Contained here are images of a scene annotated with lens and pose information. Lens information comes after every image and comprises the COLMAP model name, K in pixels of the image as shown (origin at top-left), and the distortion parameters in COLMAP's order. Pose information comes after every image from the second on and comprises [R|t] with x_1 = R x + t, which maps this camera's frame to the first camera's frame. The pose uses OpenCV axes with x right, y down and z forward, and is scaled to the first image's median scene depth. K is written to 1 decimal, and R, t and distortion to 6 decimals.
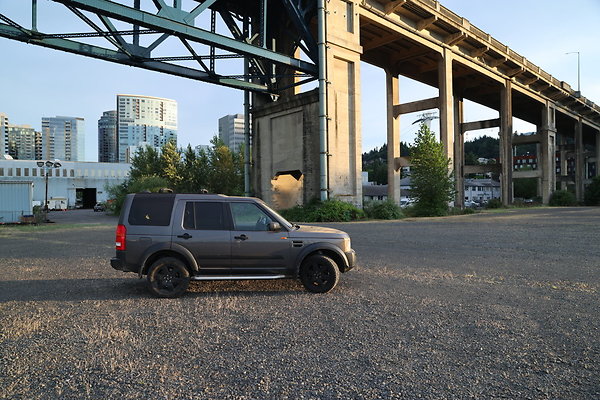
lens RADIAL K [[409.0, 0, 300.0], [0, 409.0, 203.4], [0, 0, 1]] dist [-0.117589, 0.099241]
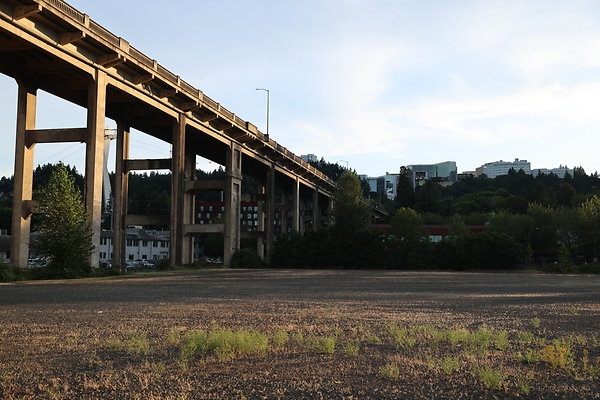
lens RADIAL K [[632.6, 0, 300.1], [0, 632.6, 200.8], [0, 0, 1]] dist [0.023474, 0.034402]
pose [[0.825815, 0.068490, 0.559767, 0.001346], [-0.012981, 0.994643, -0.102550, 0.001174], [-0.563792, 0.077421, 0.822280, -0.284799]]
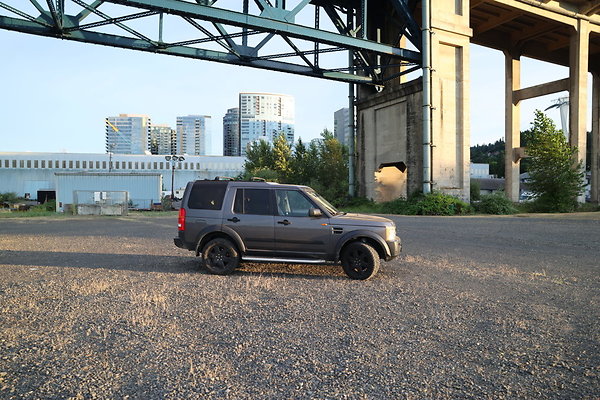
lens RADIAL K [[409.0, 0, 300.0], [0, 409.0, 203.4], [0, 0, 1]] dist [-0.117589, 0.099241]
pose [[0.960075, 0.018017, -0.279162, 0.028322], [-0.013048, 0.999722, 0.019646, 0.001730], [0.279438, -0.015219, 0.960043, -0.002156]]
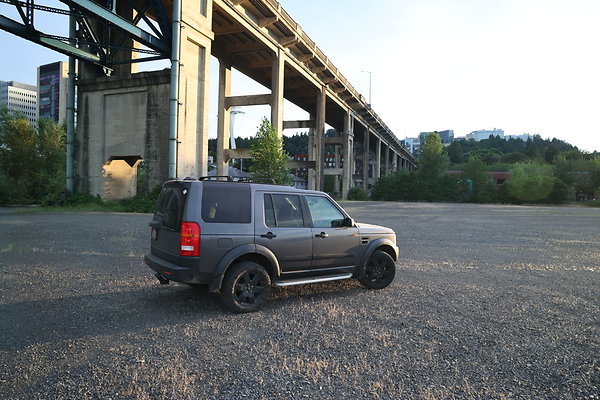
lens RADIAL K [[406.8, 0, 301.2], [0, 406.8, 201.1], [0, 0, 1]] dist [-0.102533, 0.080152]
pose [[0.878974, 0.018165, 0.476523, -0.089270], [-0.026522, 0.999590, 0.010817, -0.000023], [-0.476131, -0.022146, 0.879095, 0.034396]]
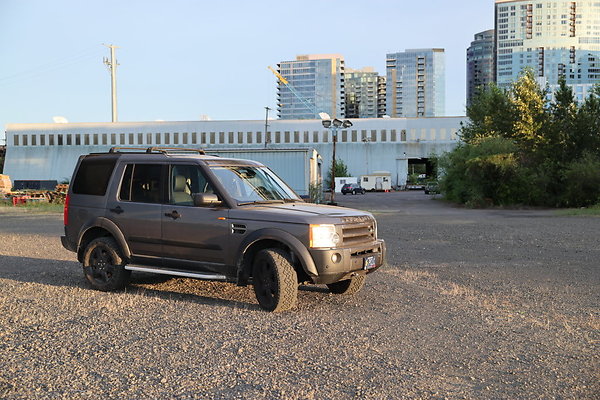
lens RADIAL K [[694.3, 0, 302.4], [0, 694.3, 199.9], [0, 0, 1]] dist [0.065086, 0.031384]
pose [[0.756501, 0.024735, -0.653525, 0.116945], [-0.009984, 0.999605, 0.026276, 0.003598], [0.653916, -0.013353, 0.756449, 0.035772]]
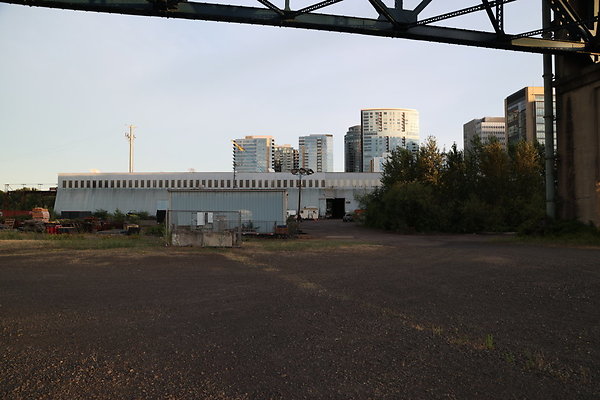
lens RADIAL K [[406.8, 0, 301.2], [0, 406.8, 201.1], [0, 0, 1]] dist [-0.102533, 0.080152]
pose [[0.841061, -0.003705, -0.540928, -0.111468], [-0.014099, 0.999487, -0.028767, -0.000895], [0.540756, 0.031822, 0.840577, 0.185471]]
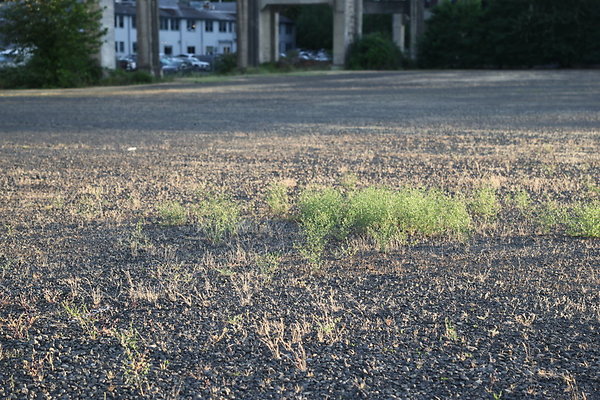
lens RADIAL K [[1132.7, 0, 298.8], [0, 1132.7, 200.7], [0, 0, 1]] dist [0.267839, -0.000385]
pose [[0.898654, -0.045431, 0.436299, 0.005315], [-0.007604, 0.992860, 0.119046, 0.001894], [-0.438592, -0.110298, 0.891892, -0.257184]]
